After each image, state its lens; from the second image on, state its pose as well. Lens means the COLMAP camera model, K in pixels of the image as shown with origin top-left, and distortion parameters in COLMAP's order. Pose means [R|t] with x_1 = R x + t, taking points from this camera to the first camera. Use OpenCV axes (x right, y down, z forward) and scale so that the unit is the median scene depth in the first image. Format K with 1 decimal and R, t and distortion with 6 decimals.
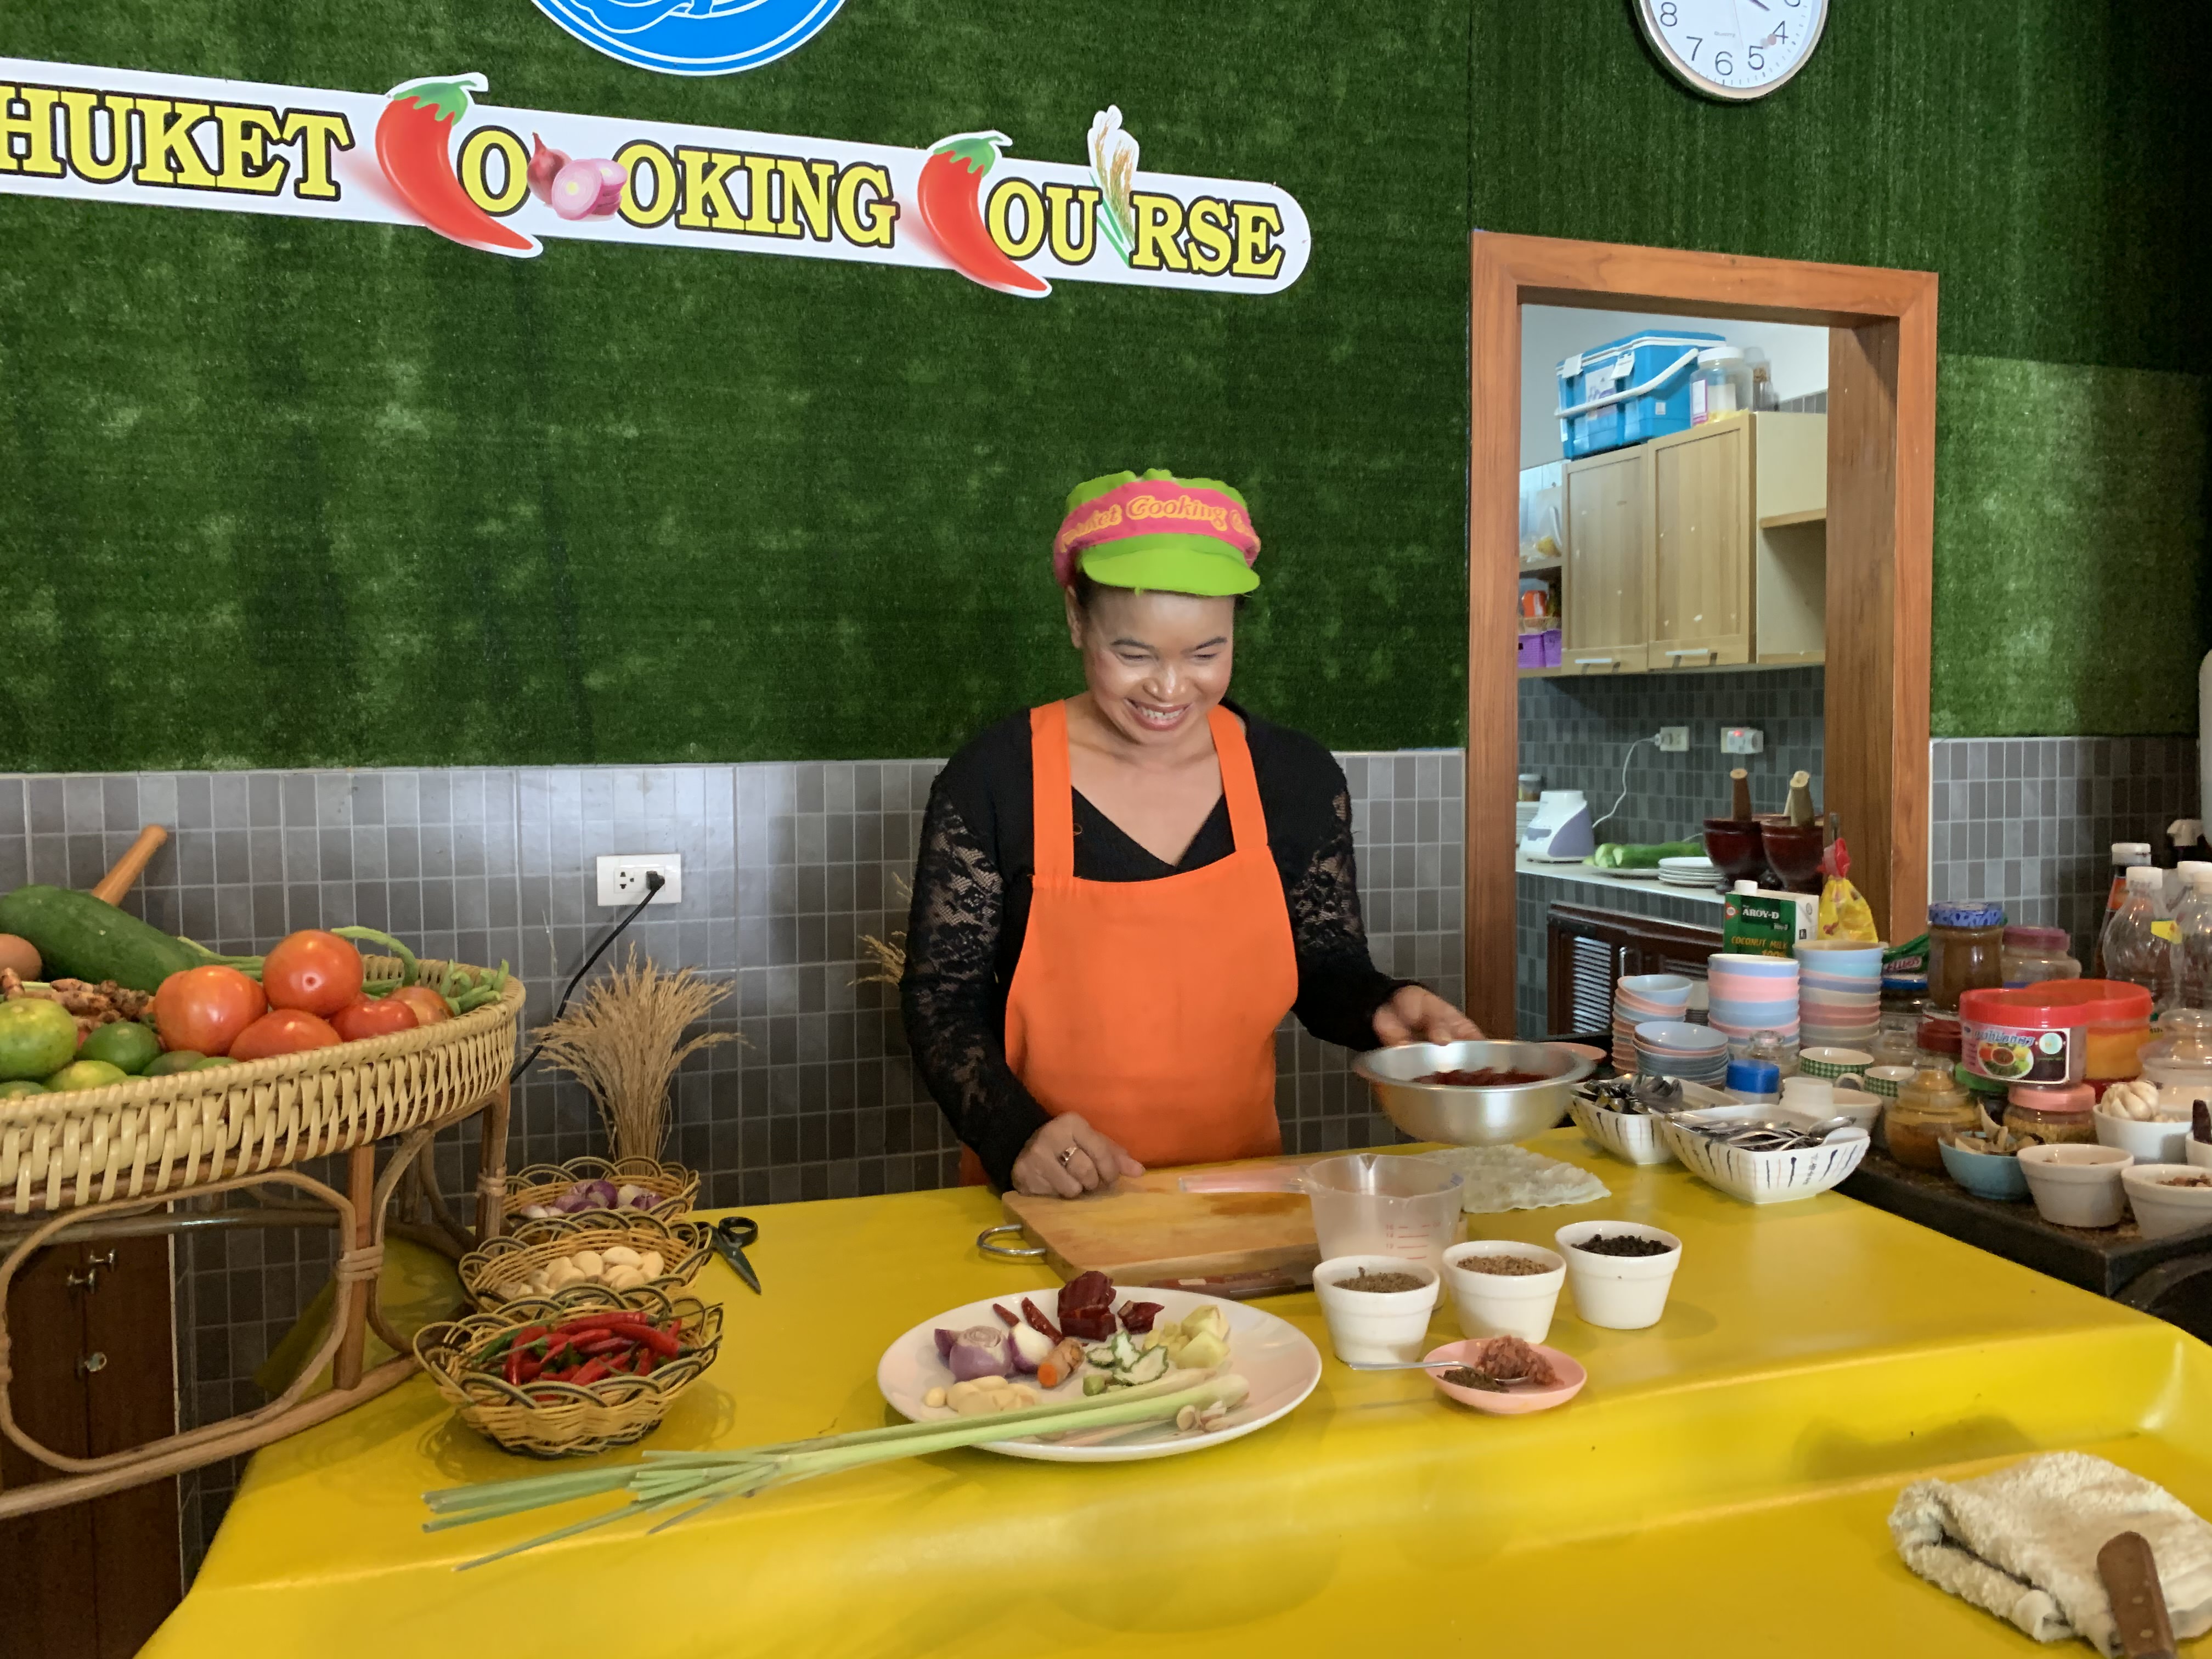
lens RADIAL K [[1669.9, 0, 1263.5], [0, 1669.9, 830.0], [0, 0, 1]] dist [0.047823, -0.137028]
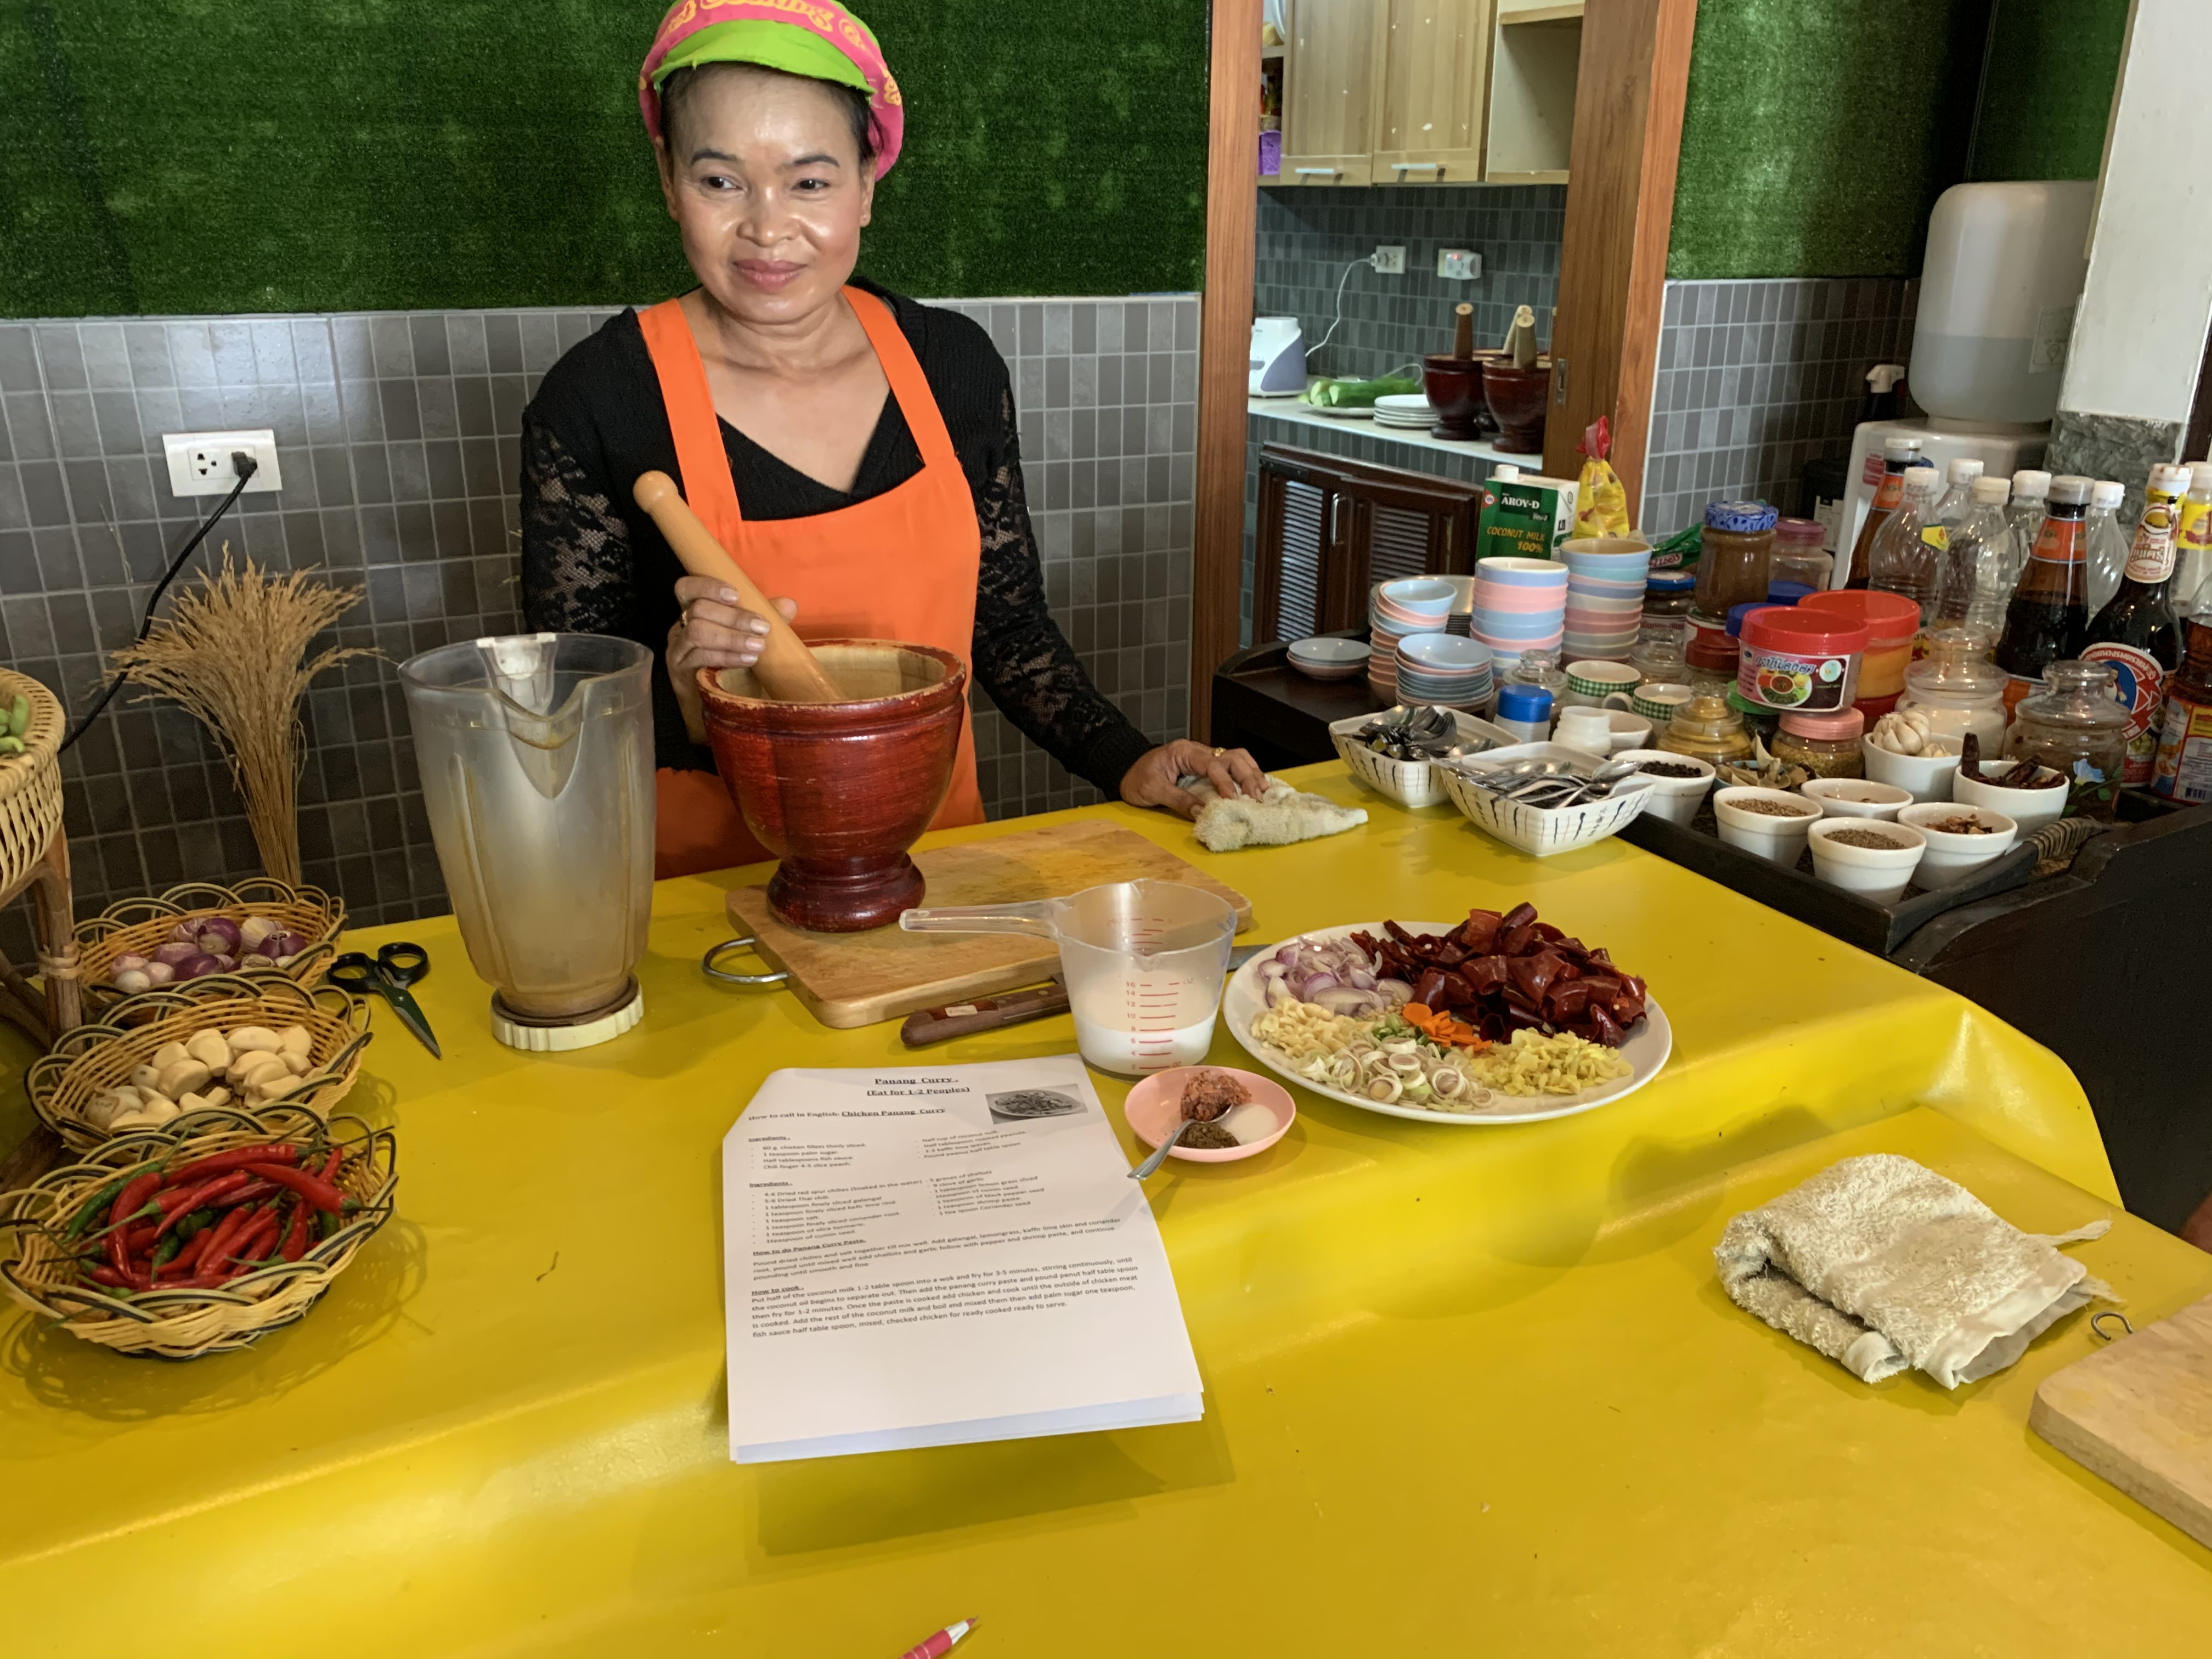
lens RADIAL K [[1619.7, 0, 1198.1], [0, 1619.7, 828.8], [0, 0, 1]] dist [0.001172, -0.015833]
pose [[0.987356, -0.024480, 0.156620, -0.031188], [-0.024262, 0.953028, 0.301910, -0.049223], [-0.156654, -0.301892, 0.940383, 0.131198]]
